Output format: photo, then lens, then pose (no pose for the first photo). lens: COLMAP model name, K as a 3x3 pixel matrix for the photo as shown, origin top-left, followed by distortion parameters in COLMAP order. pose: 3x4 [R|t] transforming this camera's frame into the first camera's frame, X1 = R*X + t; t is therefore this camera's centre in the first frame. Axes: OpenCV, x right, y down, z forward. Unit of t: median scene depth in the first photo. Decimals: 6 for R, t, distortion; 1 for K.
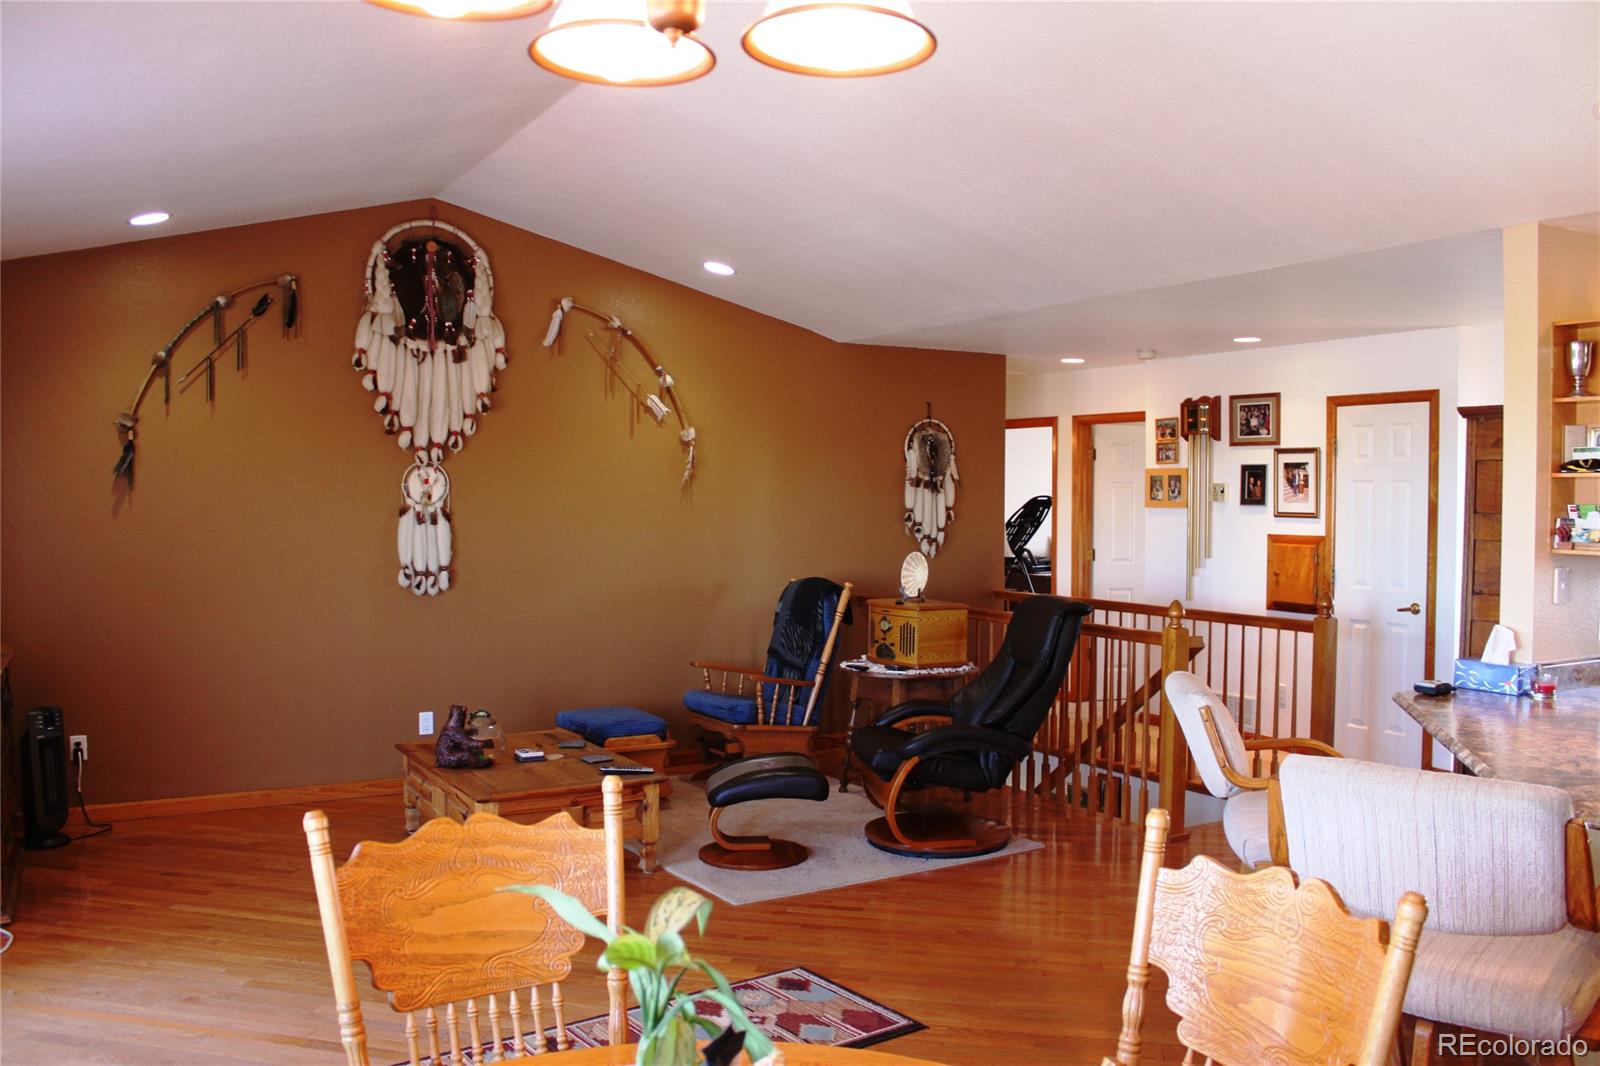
lens RADIAL K [[1303.0, 0, 801.0], [0, 1303.0, 533.1], [0, 0, 1]] dist [-0.127986, 0.048922]
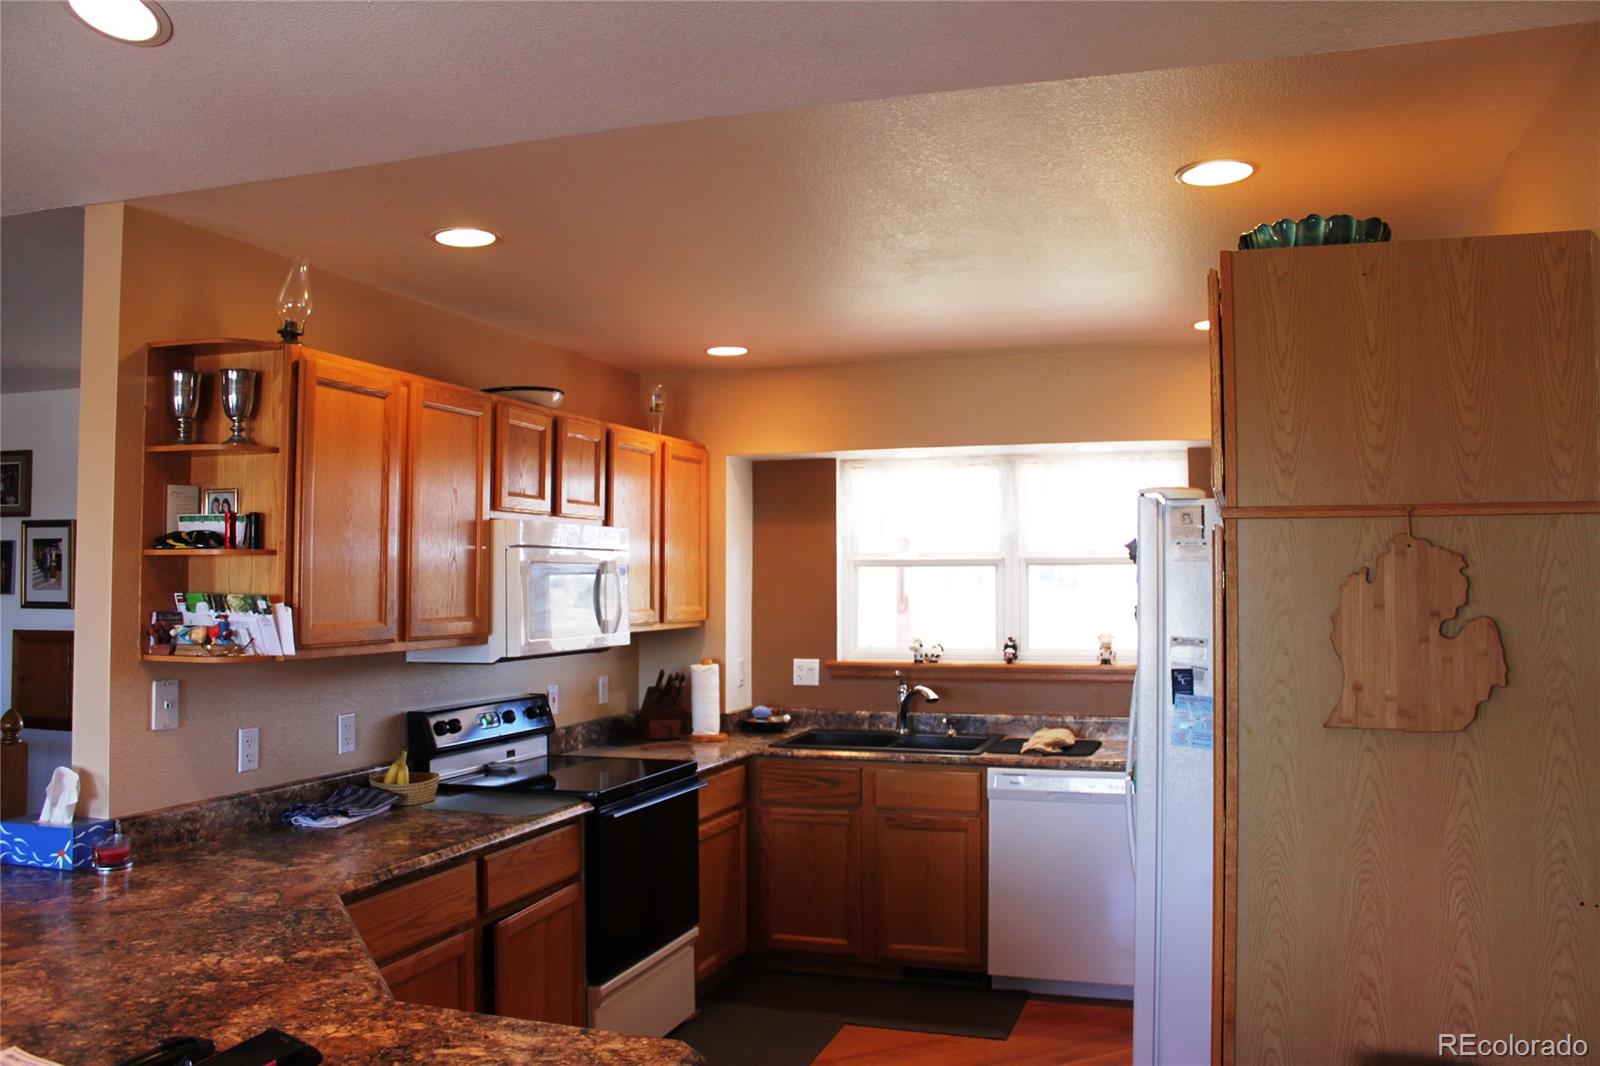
lens RADIAL K [[1303.0, 0, 795.2], [0, 1303.0, 519.9], [0, 0, 1]] dist [-0.127986, 0.048922]
pose [[0.767730, 0.017649, 0.640531, 0.421673], [0.029532, 0.997584, -0.062884, -0.008142], [-0.640093, 0.067195, 0.765353, 0.201110]]
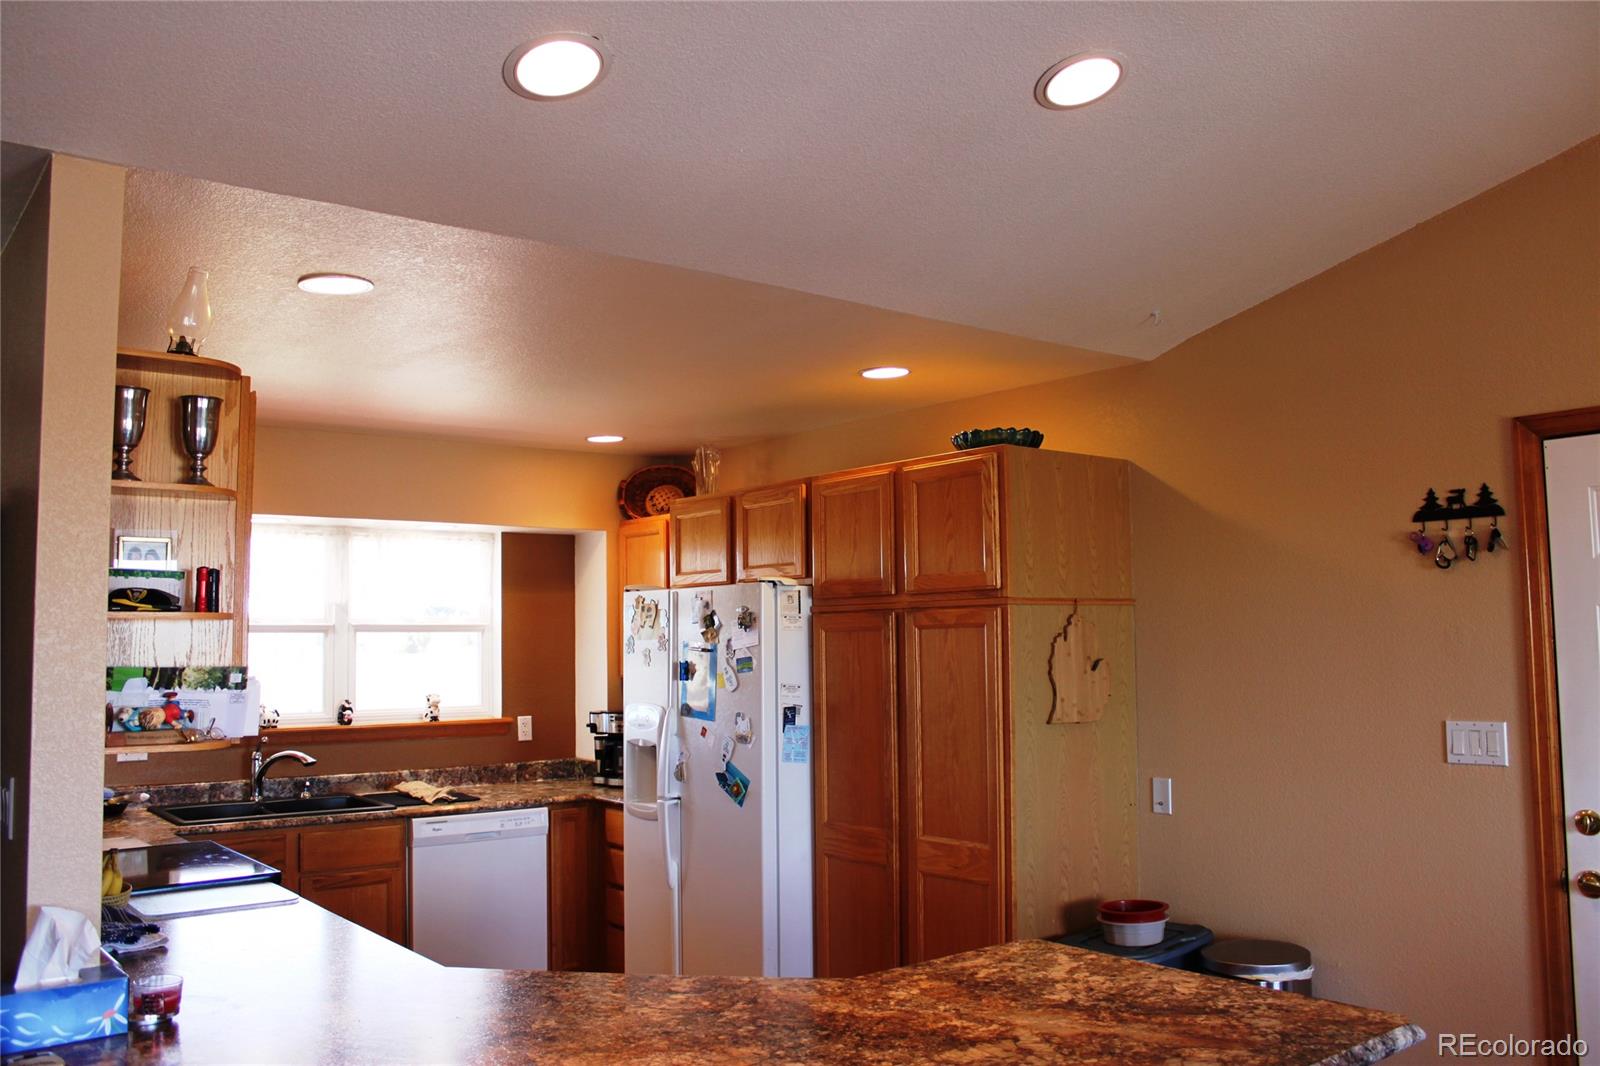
lens RADIAL K [[1303.0, 0, 804.8], [0, 1303.0, 531.3], [0, 0, 1]] dist [-0.127986, 0.048922]
pose [[-0.116002, 0.072366, 0.990609, -0.010610], [0.041430, 0.996827, -0.067969, -0.033323], [-0.992385, 0.033157, -0.118632, 0.774261]]
